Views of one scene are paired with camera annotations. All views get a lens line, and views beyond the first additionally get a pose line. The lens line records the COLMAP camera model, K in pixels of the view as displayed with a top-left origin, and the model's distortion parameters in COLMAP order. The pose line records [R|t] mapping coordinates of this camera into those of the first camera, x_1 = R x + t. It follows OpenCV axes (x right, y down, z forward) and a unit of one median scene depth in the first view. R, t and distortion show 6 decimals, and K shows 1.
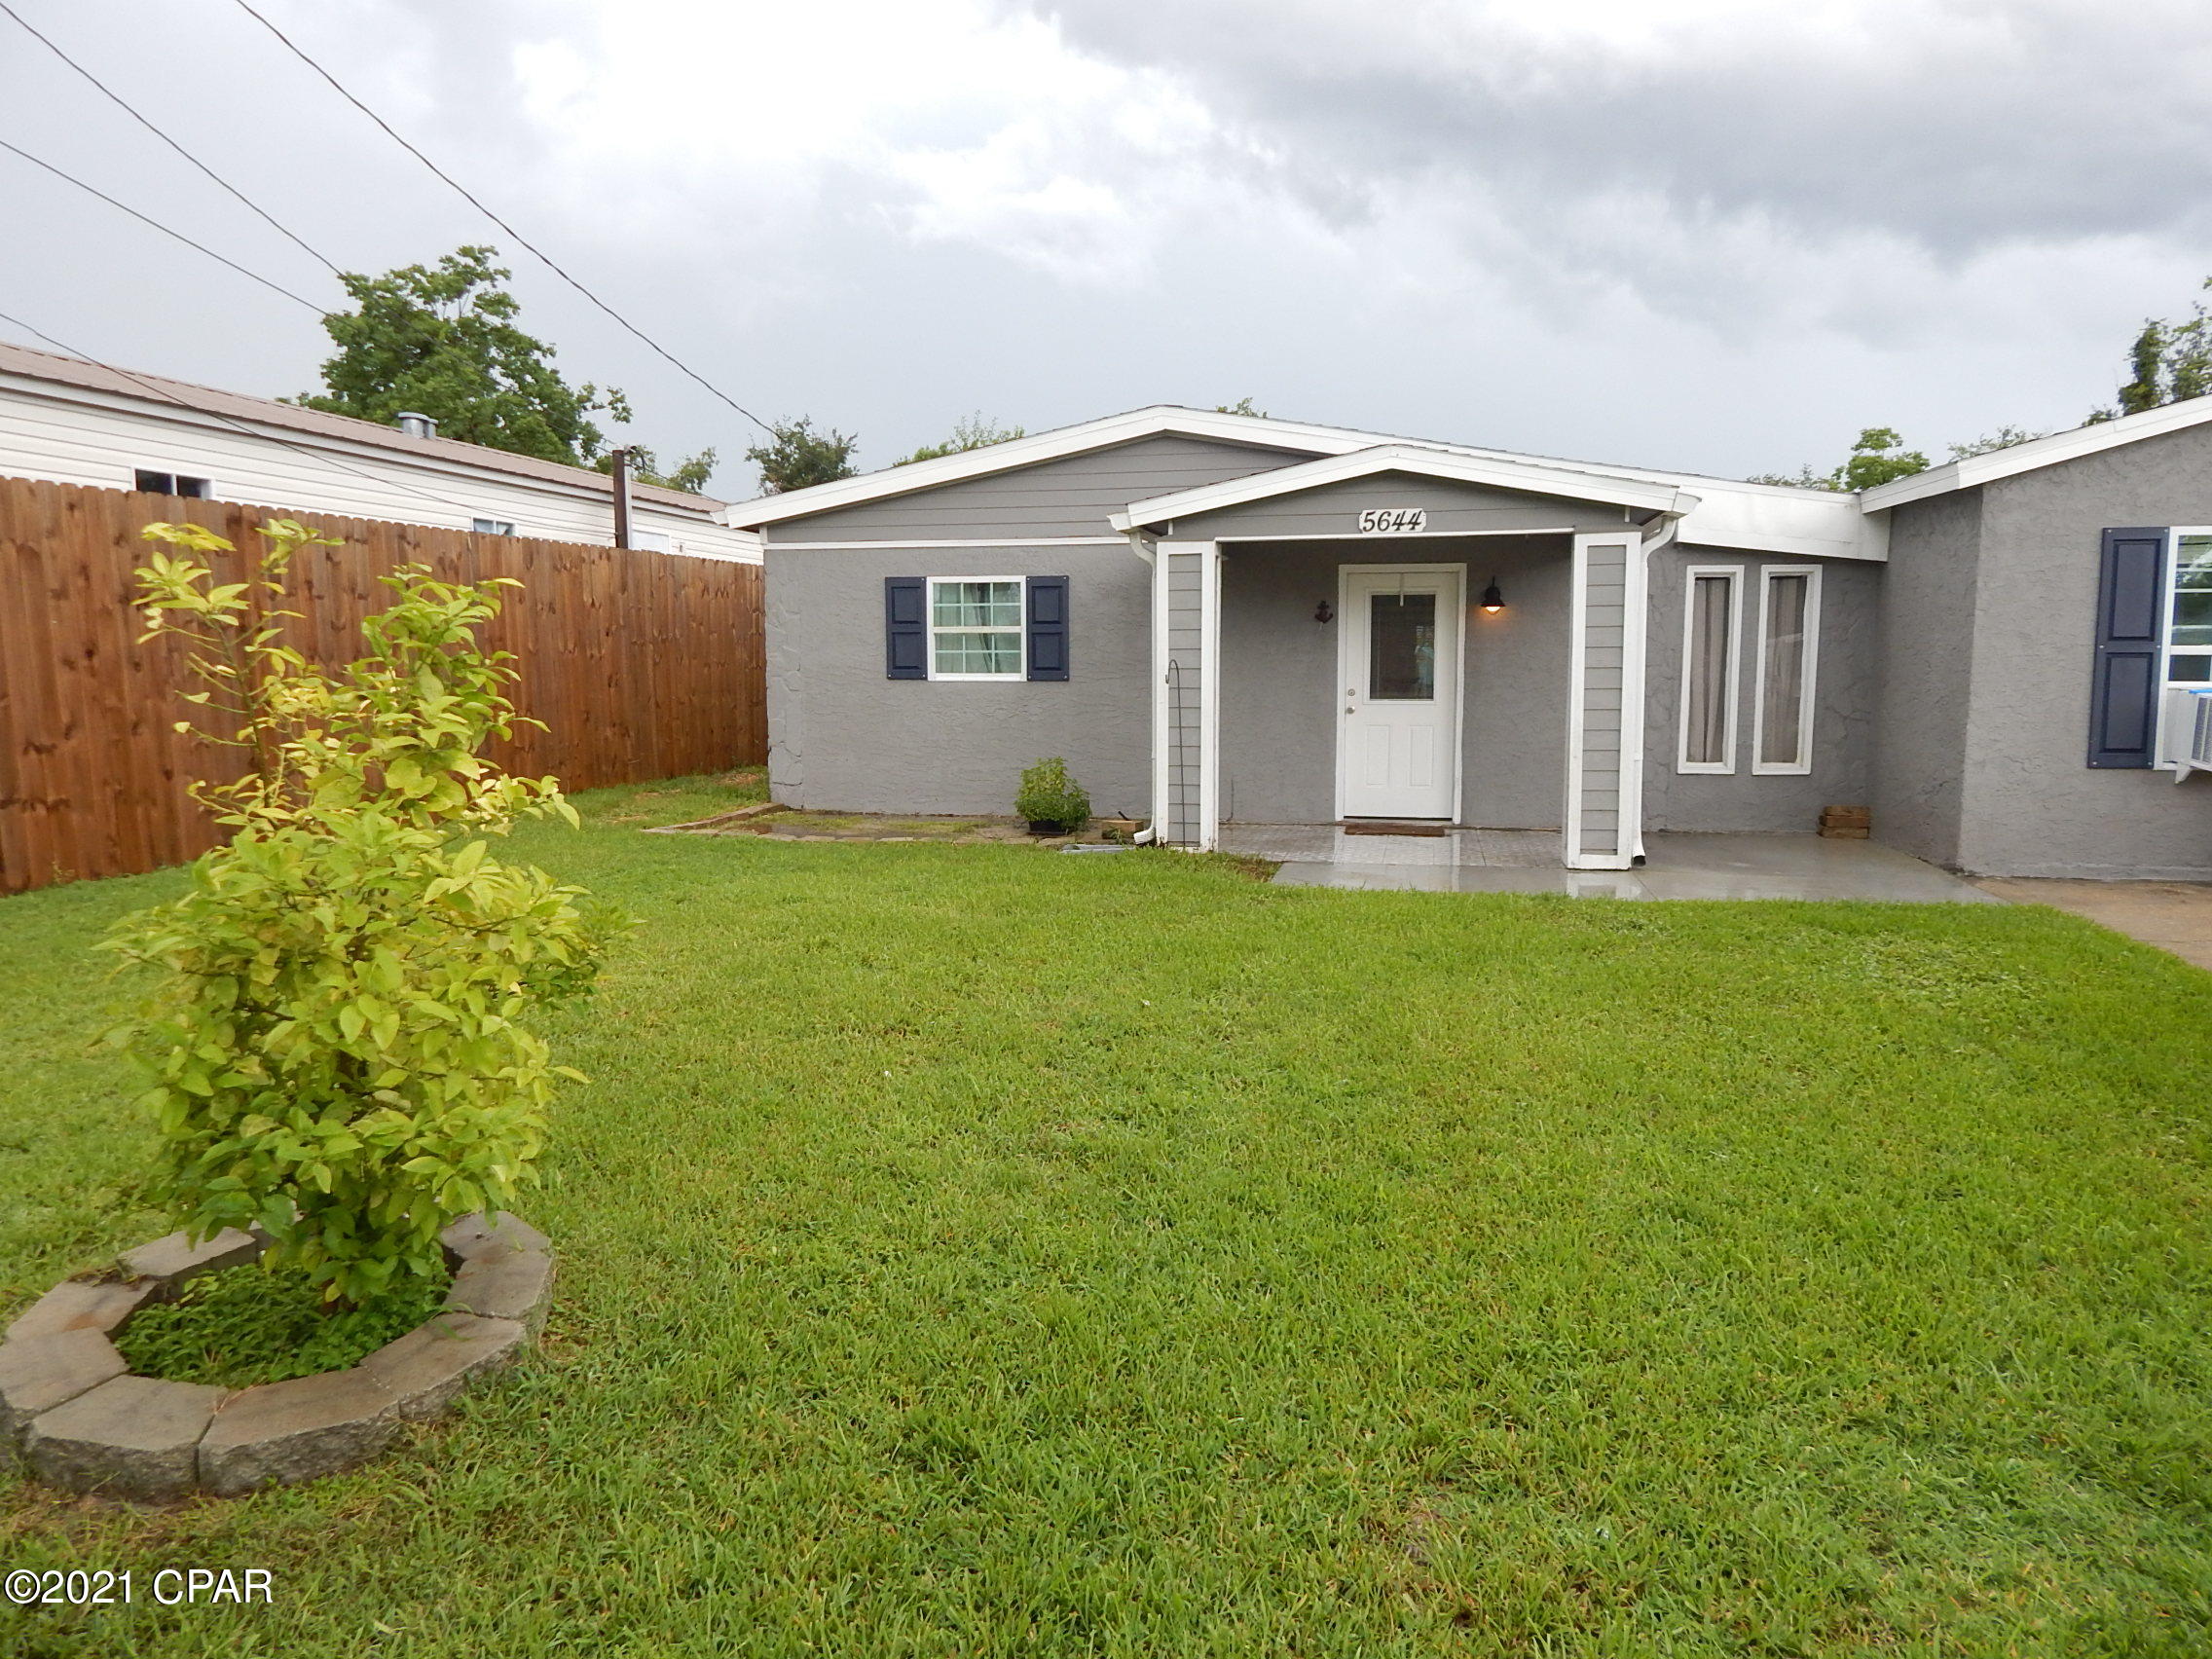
lens RADIAL K [[1476.1, 0, 1109.3], [0, 1476.1, 830.9], [0, 0, 1]] dist [0.018289, -0.009324]
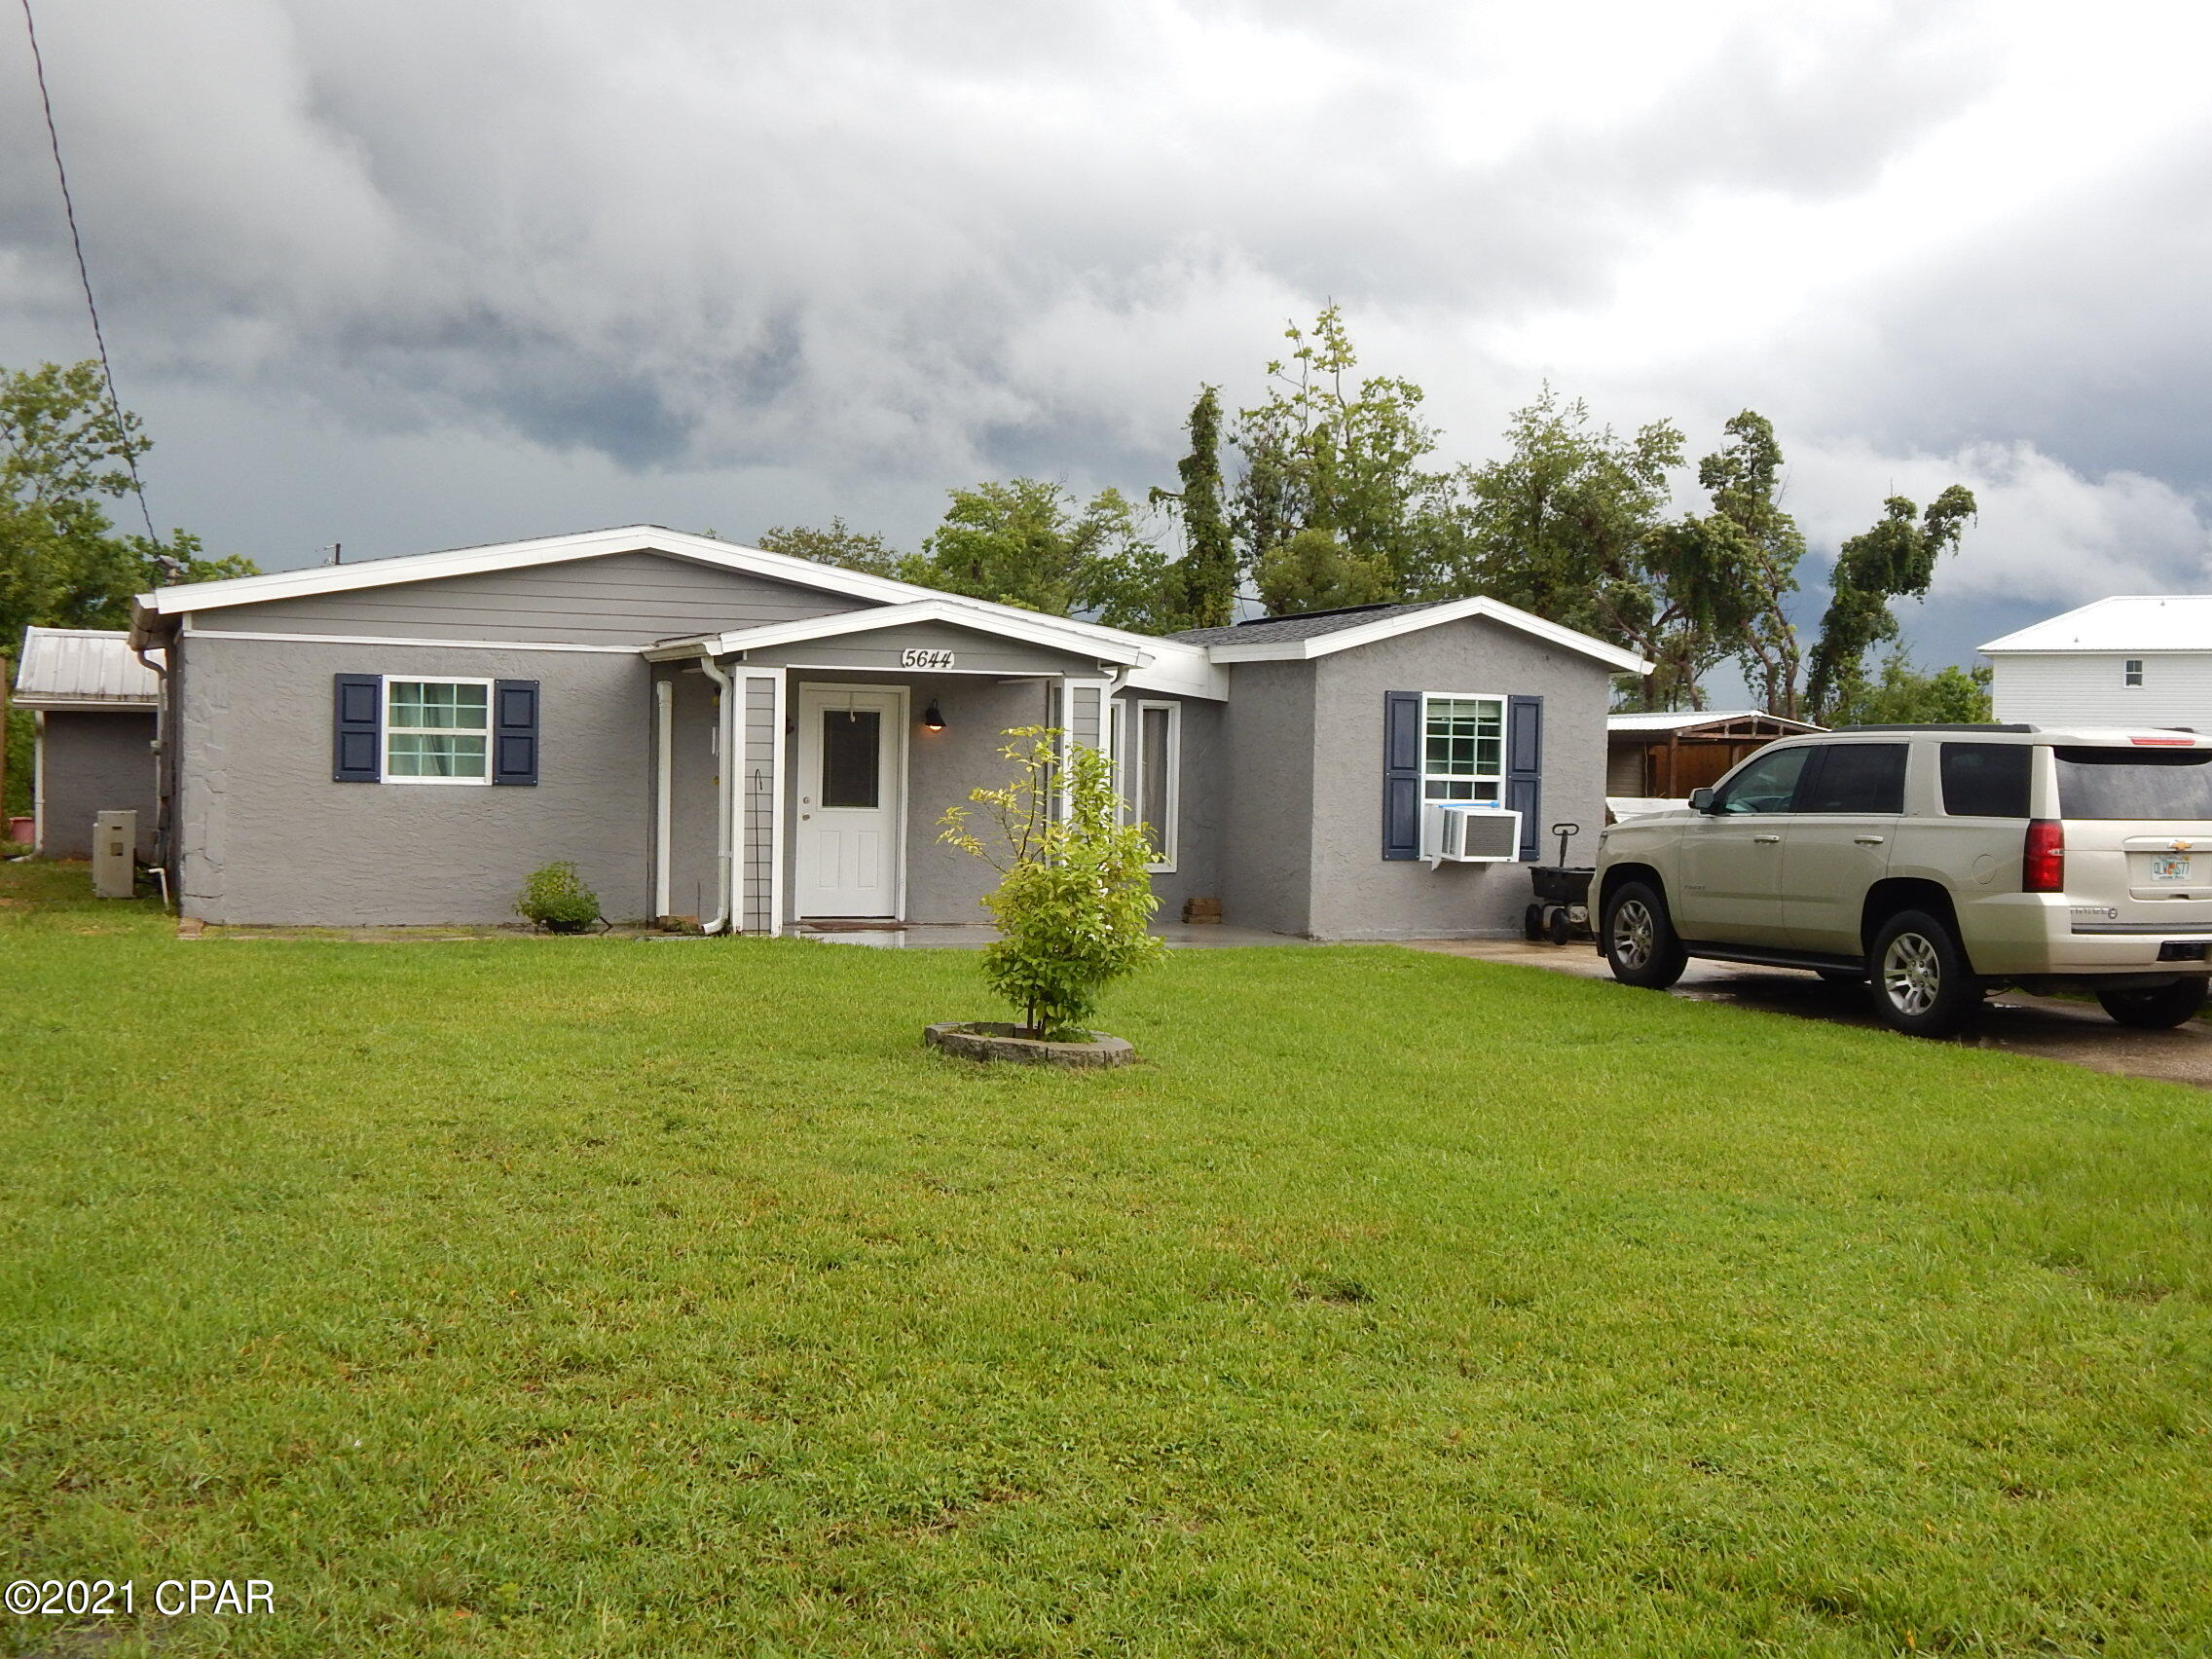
lens RADIAL K [[2485.0, 0, 1109.6], [0, 2485.0, 814.4], [0, 0, 1]] dist [0.015940, 0.000000]
pose [[0.830941, 0.008618, 0.556294, -0.704331], [0.043536, 0.995807, -0.080456, 0.075865], [-0.554655, 0.091073, 0.827081, -0.654092]]
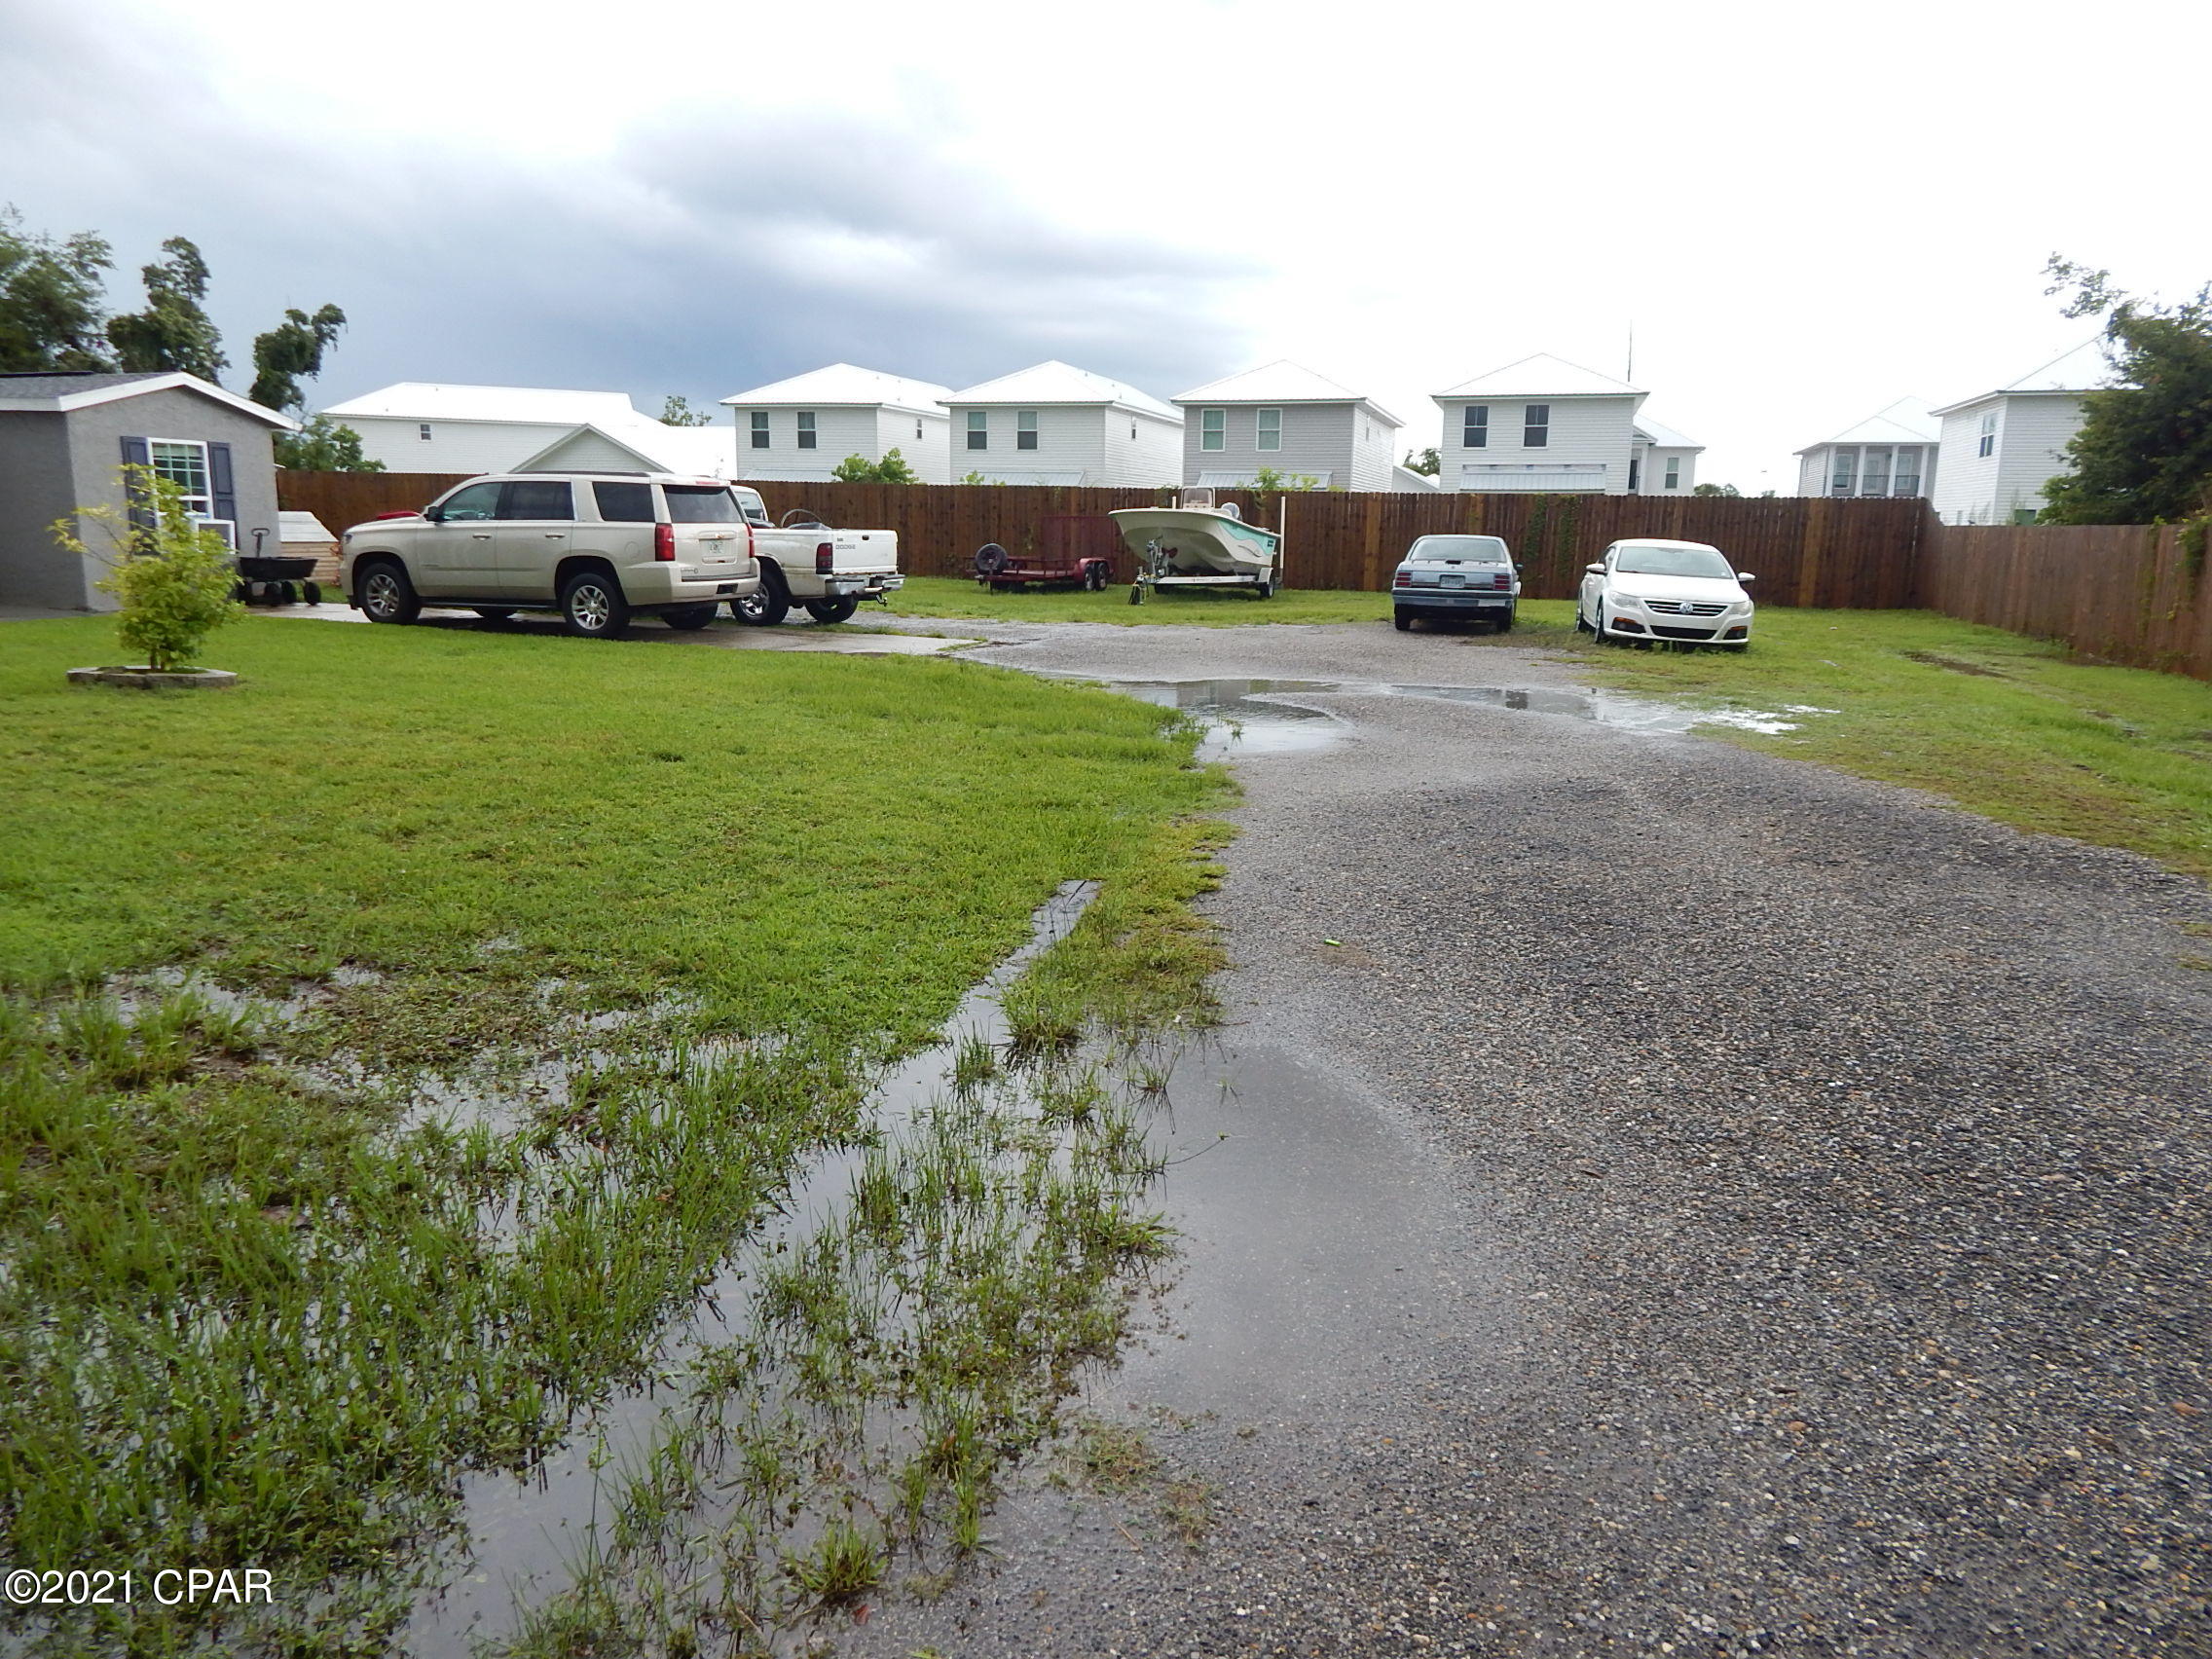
lens RADIAL K [[1476.1, 0, 1108.4], [0, 1476.1, 845.5], [0, 0, 1]] dist [0.018289, -0.009324]
pose [[0.122691, -0.207345, 0.970544, -1.036774], [0.094749, 0.975912, 0.196514, 0.061713], [-0.987912, 0.067847, 0.139381, -0.489055]]
